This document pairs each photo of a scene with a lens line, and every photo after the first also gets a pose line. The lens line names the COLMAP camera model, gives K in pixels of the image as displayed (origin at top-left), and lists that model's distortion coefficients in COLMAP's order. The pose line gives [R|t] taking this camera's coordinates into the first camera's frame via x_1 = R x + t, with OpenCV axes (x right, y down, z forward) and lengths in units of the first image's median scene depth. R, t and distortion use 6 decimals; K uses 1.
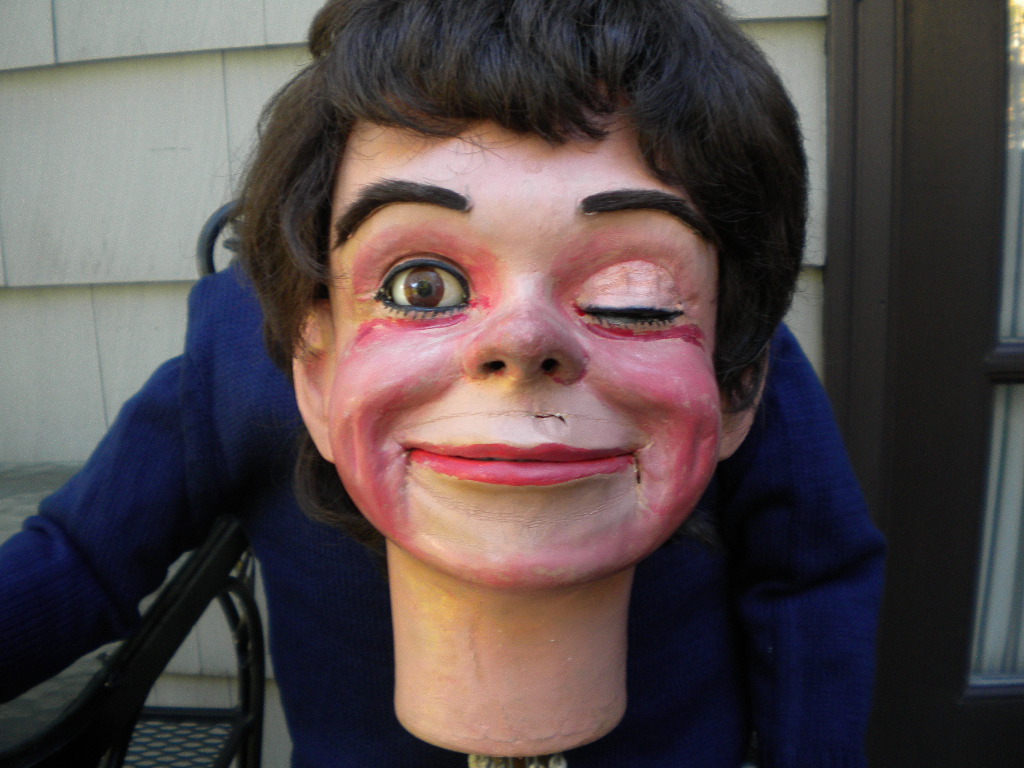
lens RADIAL K [[1060.5, 0, 519.9], [0, 1060.5, 376.2], [0, 0, 1]] dist [-0.110132, 0.000000]
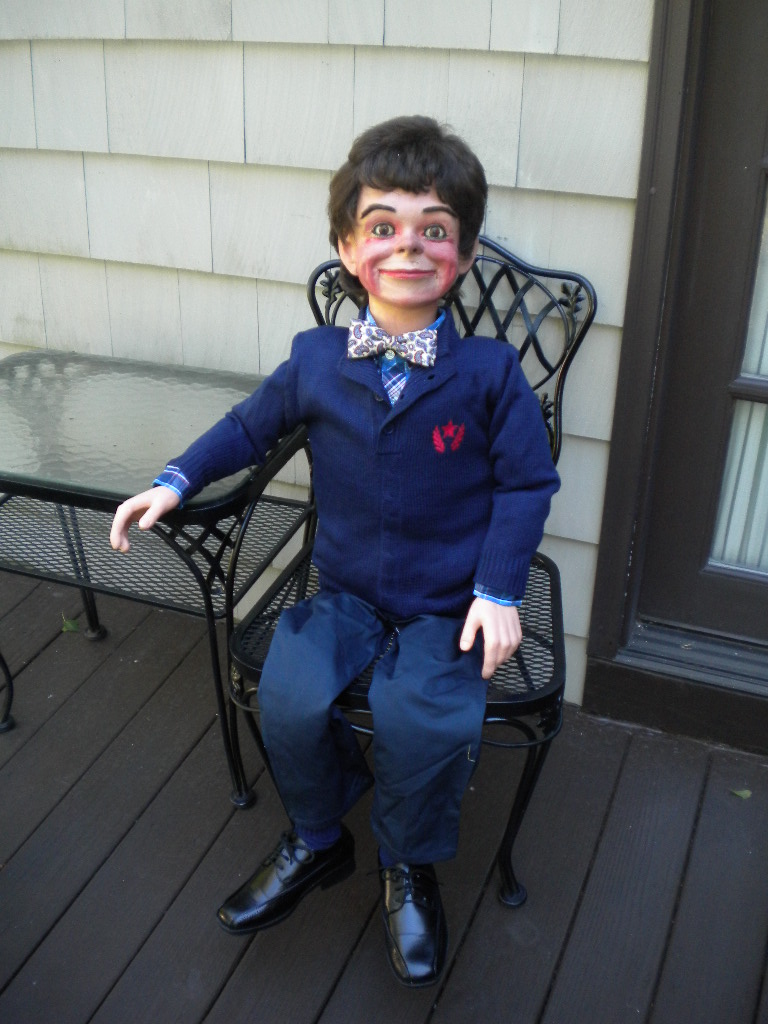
lens RADIAL K [[1060.5, 0, 392.6], [0, 1060.5, 549.0], [0, 0, 1]] dist [-0.110132, 0.000000]
pose [[0.999883, -0.005697, 0.014193, -0.120912], [0.001056, 0.951522, 0.307578, -0.155818], [-0.015257, -0.307527, 0.951417, -3.173307]]
